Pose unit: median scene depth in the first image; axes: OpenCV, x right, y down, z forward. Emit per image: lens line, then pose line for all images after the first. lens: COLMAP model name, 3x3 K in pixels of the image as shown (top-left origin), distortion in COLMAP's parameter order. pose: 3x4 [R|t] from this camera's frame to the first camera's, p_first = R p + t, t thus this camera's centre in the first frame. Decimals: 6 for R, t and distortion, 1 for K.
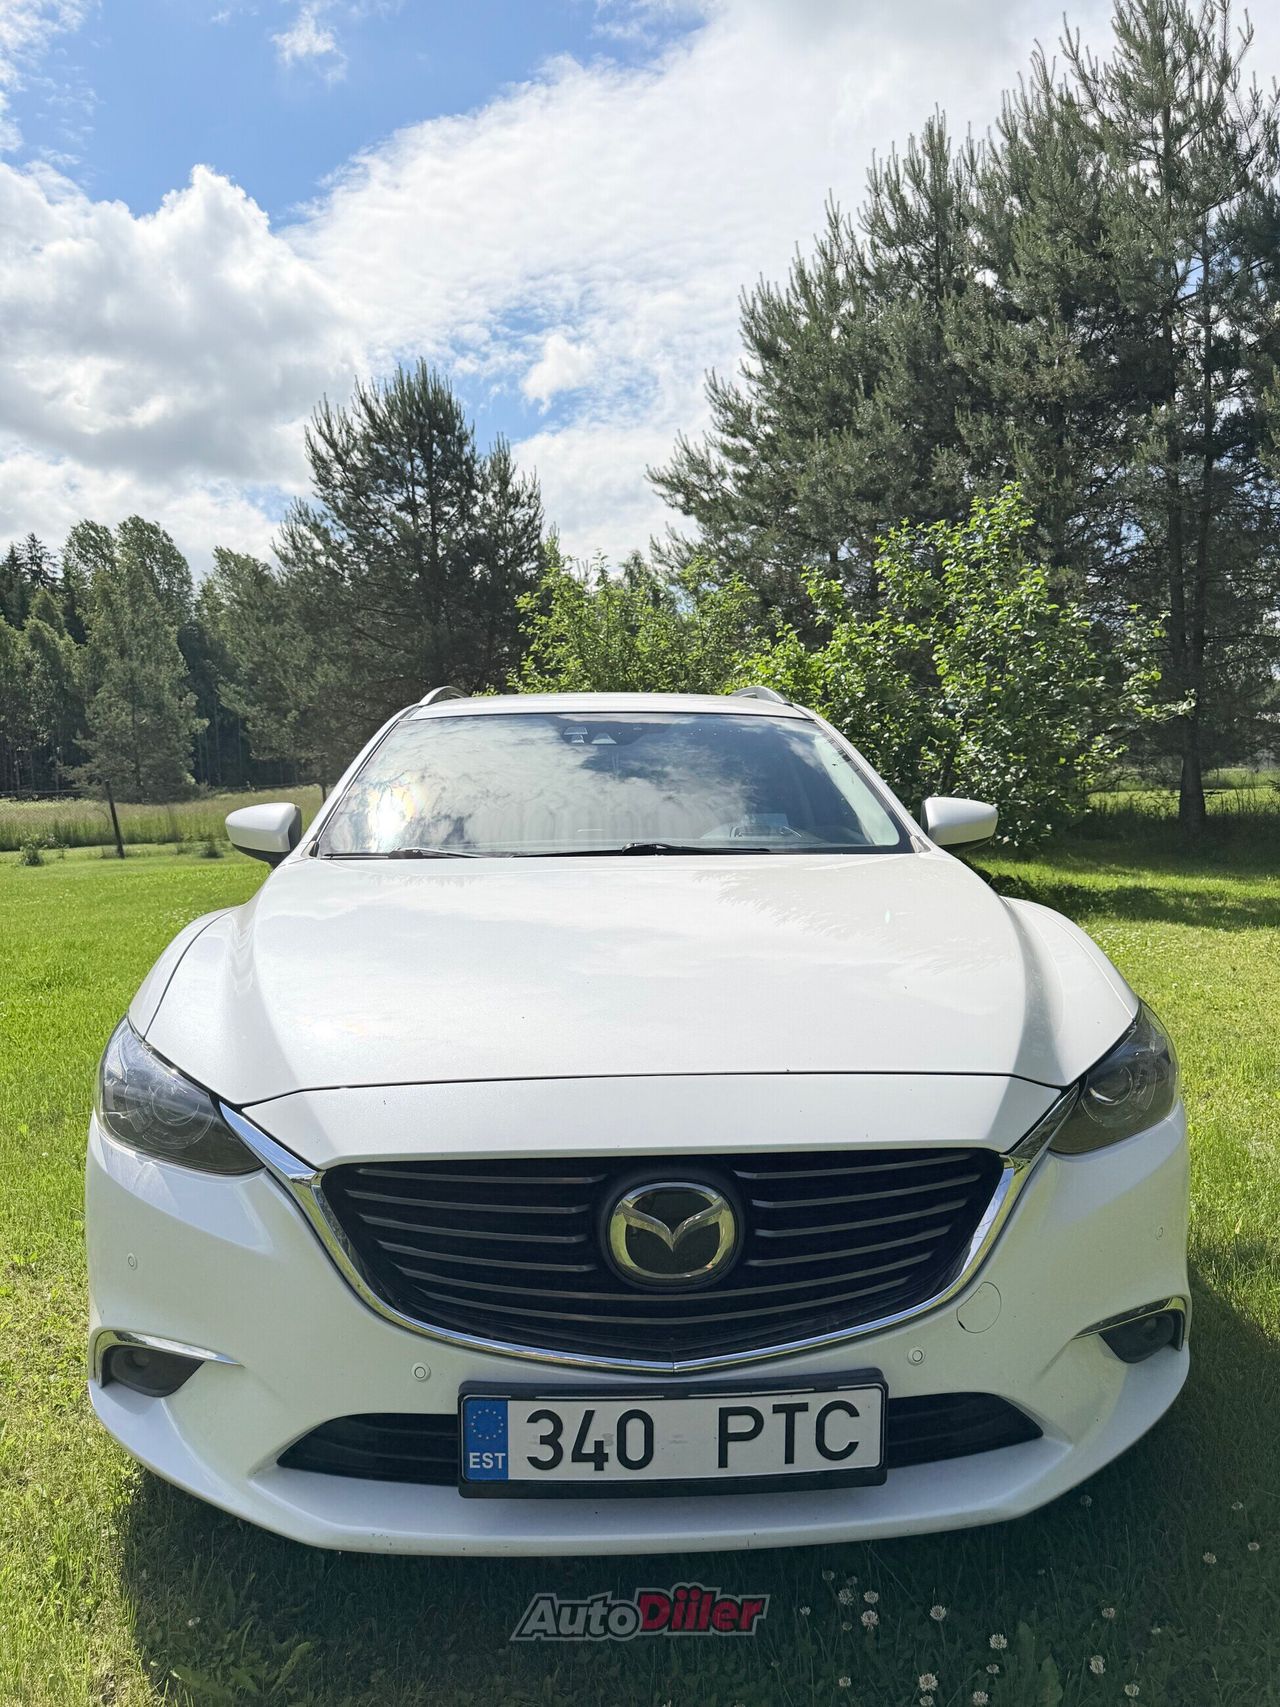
lens RADIAL K [[1204.1, 0, 636.3], [0, 1204.1, 892.4], [0, 0, 1]] dist [0.008641, -0.023436]
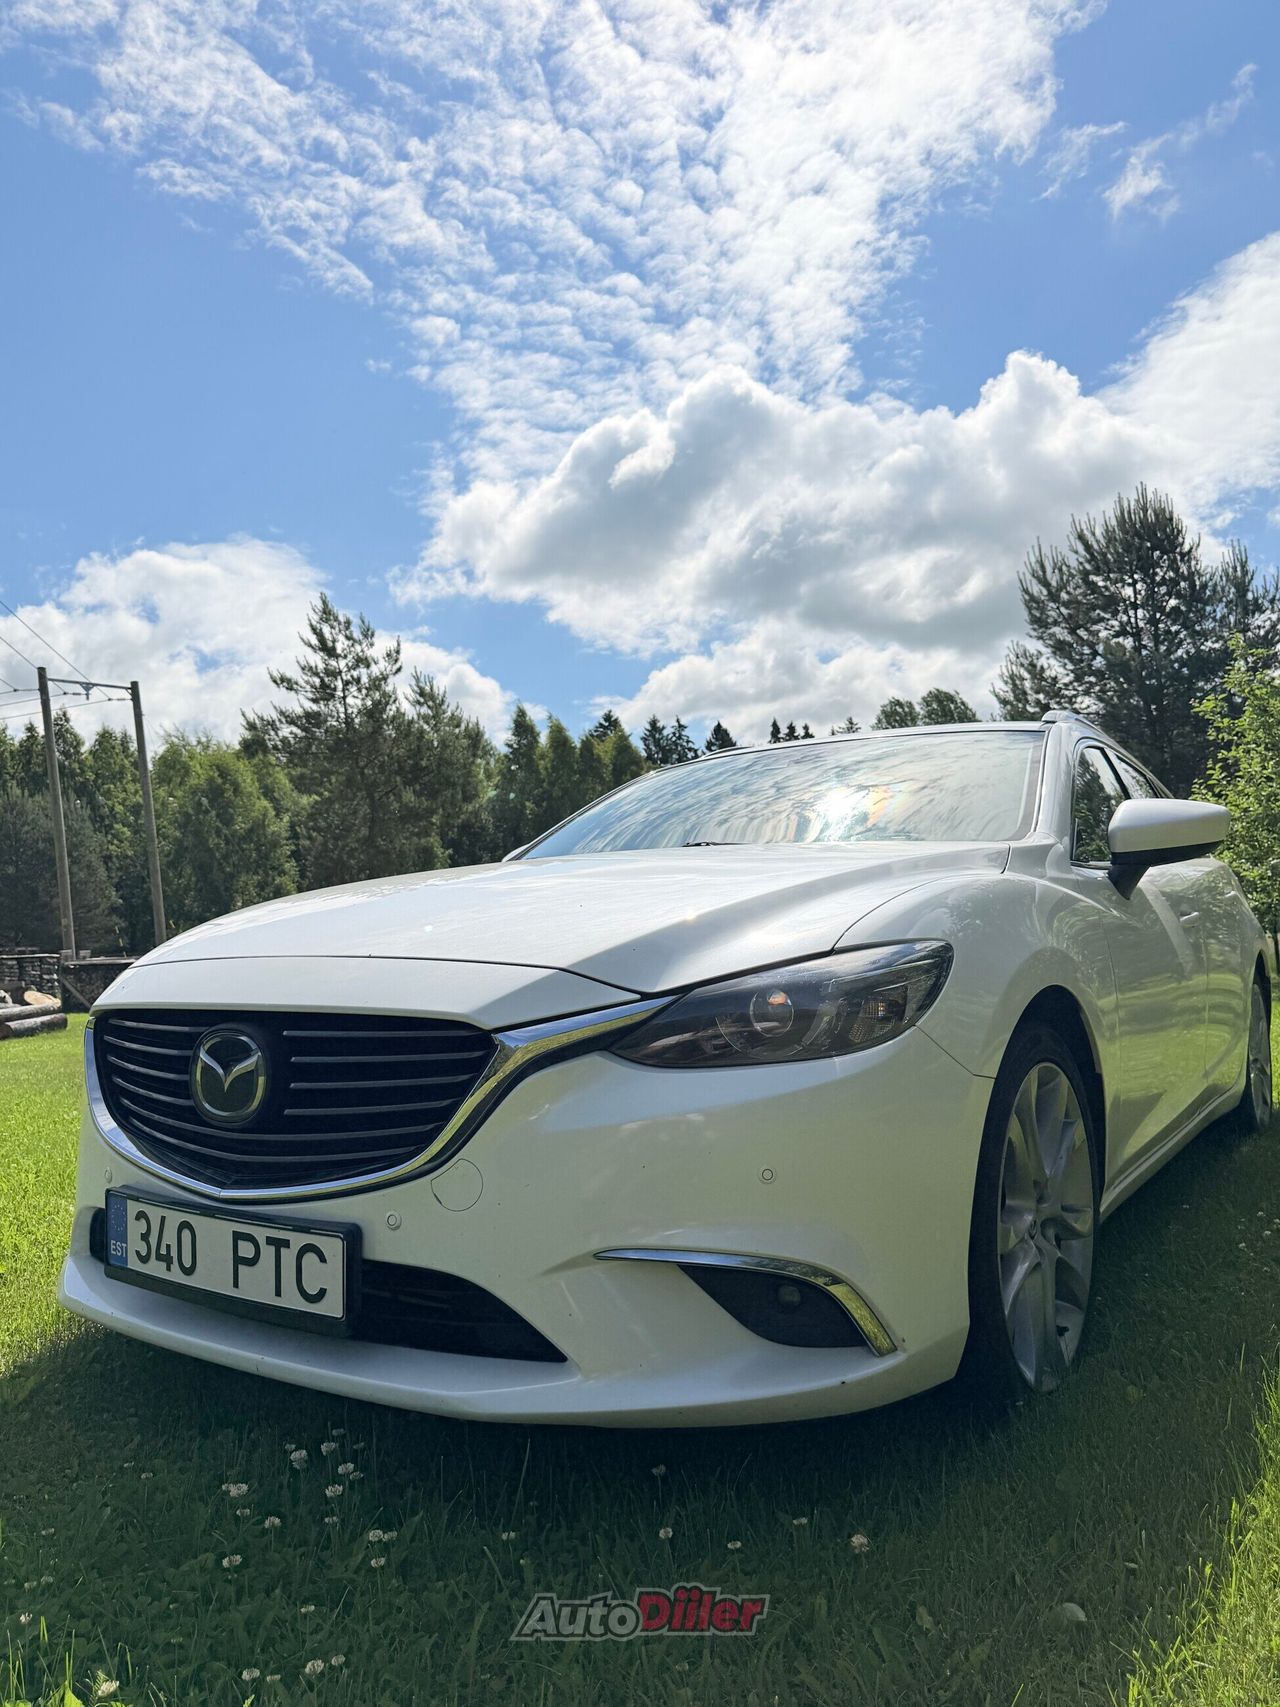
lens RADIAL K [[1204.1, 0, 612.3], [0, 1204.1, 883.2], [0, 0, 1]] dist [0.008641, -0.023436]
pose [[0.797984, -0.032185, -0.601819, 0.105956], [-0.048035, 0.992000, -0.116743, 0.021980], [0.600761, 0.122068, 0.790054, 0.027867]]
